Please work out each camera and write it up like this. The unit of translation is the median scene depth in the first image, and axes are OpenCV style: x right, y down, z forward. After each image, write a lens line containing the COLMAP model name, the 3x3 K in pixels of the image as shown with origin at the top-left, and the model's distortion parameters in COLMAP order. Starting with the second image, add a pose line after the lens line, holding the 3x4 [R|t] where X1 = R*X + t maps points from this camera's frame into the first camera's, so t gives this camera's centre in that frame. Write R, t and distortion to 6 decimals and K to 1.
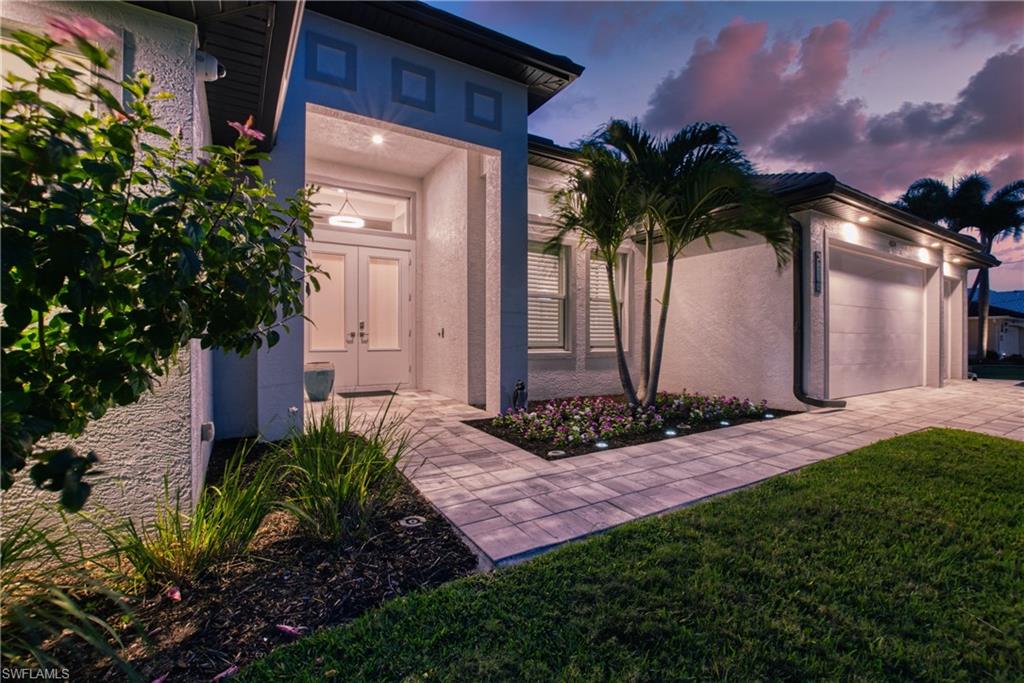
lens RADIAL K [[442.3, 0, 512.6], [0, 442.3, 338.0], [0, 0, 1]] dist [-0.003532, -0.000367]
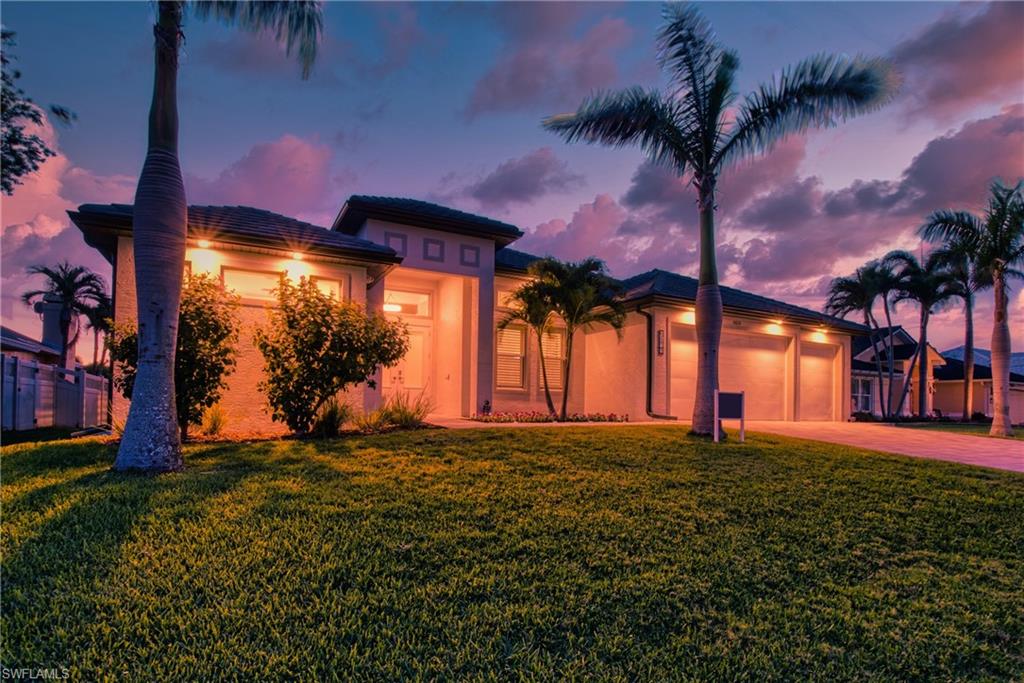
lens RADIAL K [[442.3, 0, 500.9], [0, 442.3, 394.7], [0, 0, 1]] dist [-0.003532, -0.000367]
pose [[0.998193, 0.010799, -0.059109, 0.132725], [-0.011443, 0.999879, -0.010576, 0.066998], [0.058987, 0.011234, 0.998196, -0.627389]]
